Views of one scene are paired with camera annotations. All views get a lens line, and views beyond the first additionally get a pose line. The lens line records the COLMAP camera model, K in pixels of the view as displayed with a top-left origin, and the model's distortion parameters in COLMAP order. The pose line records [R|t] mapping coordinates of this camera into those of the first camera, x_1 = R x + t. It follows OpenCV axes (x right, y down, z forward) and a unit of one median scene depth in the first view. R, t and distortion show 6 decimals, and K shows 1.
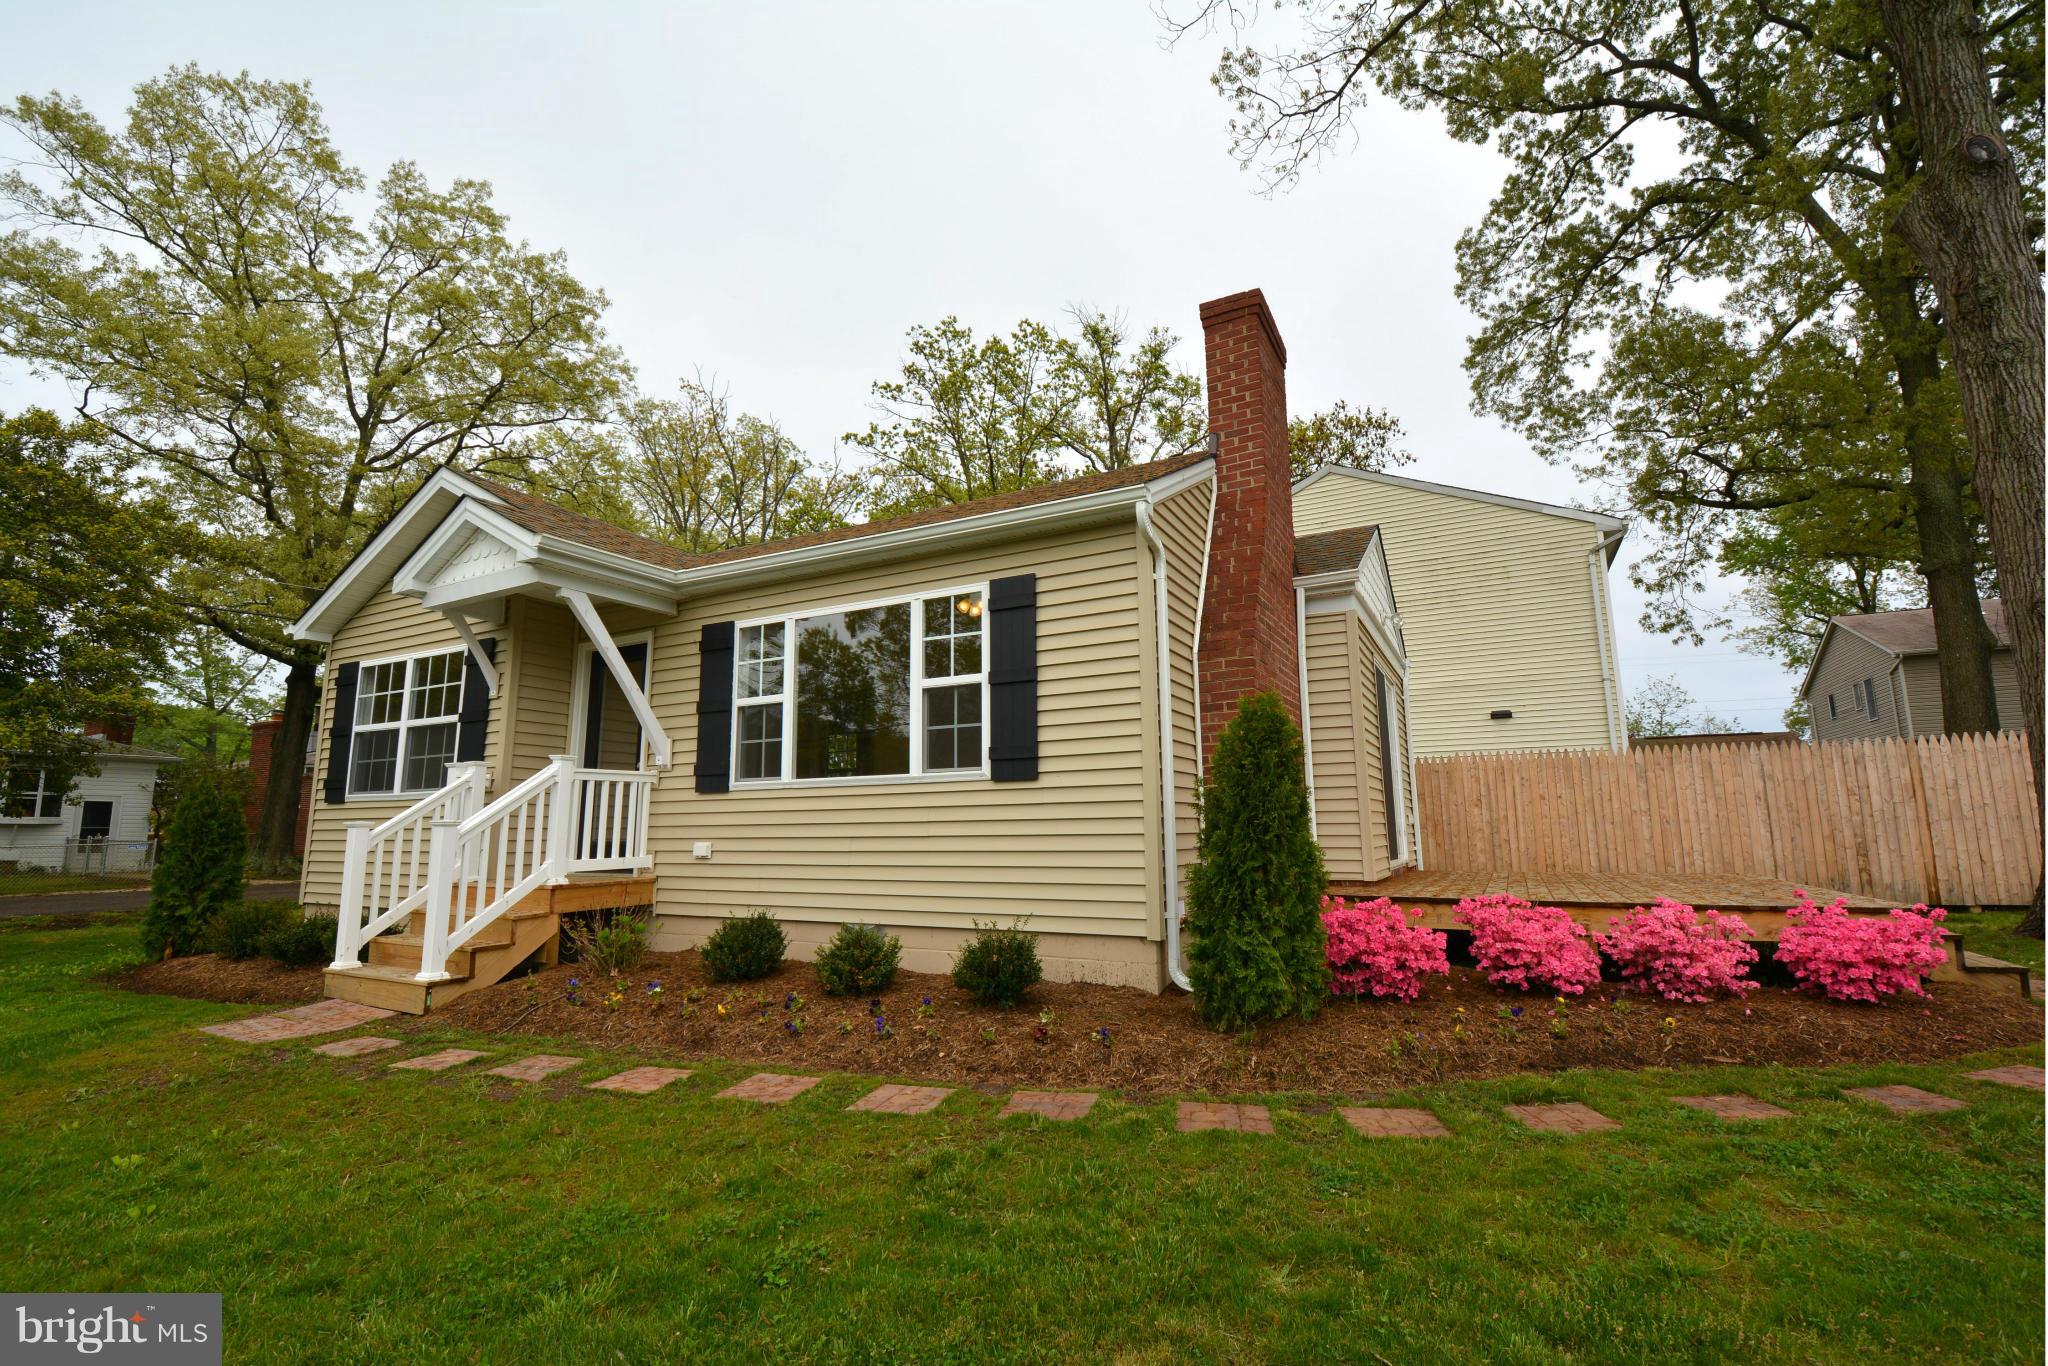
lens RADIAL K [[924.3, 0, 1012.2], [0, 924.3, 668.0], [0, 0, 1]] dist [0.006407, -0.016367]
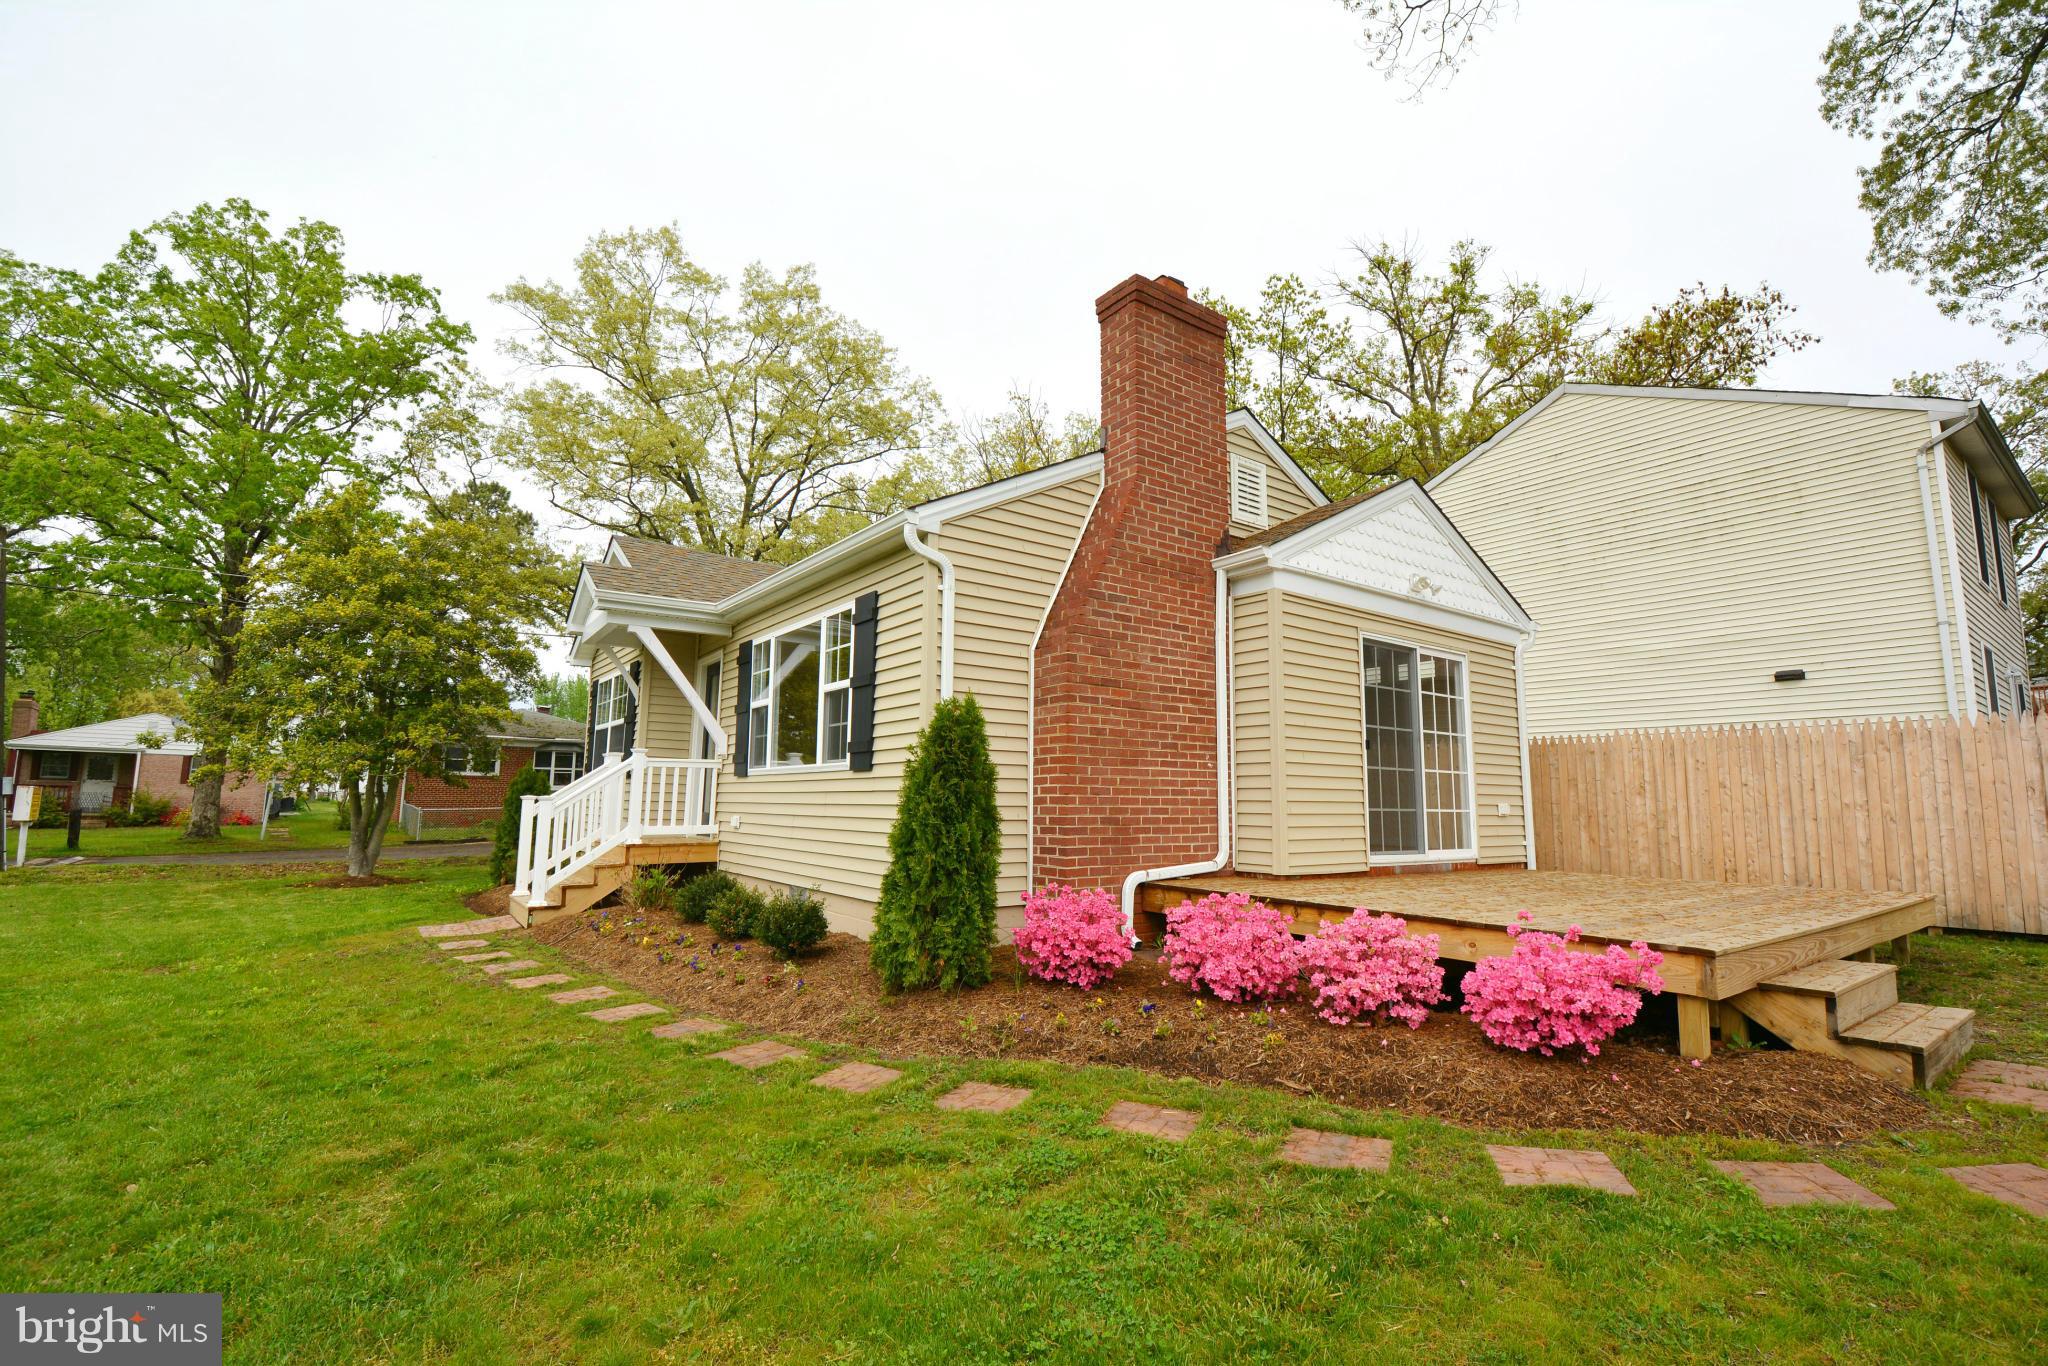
lens RADIAL K [[924.3, 0, 1016.1], [0, 924.3, 674.8], [0, 0, 1]] dist [0.006407, -0.016367]
pose [[0.893841, -0.041329, -0.446476, 0.547370], [0.058138, 0.998020, 0.024008, -0.012471], [0.444599, -0.047417, 0.894474, 0.038522]]
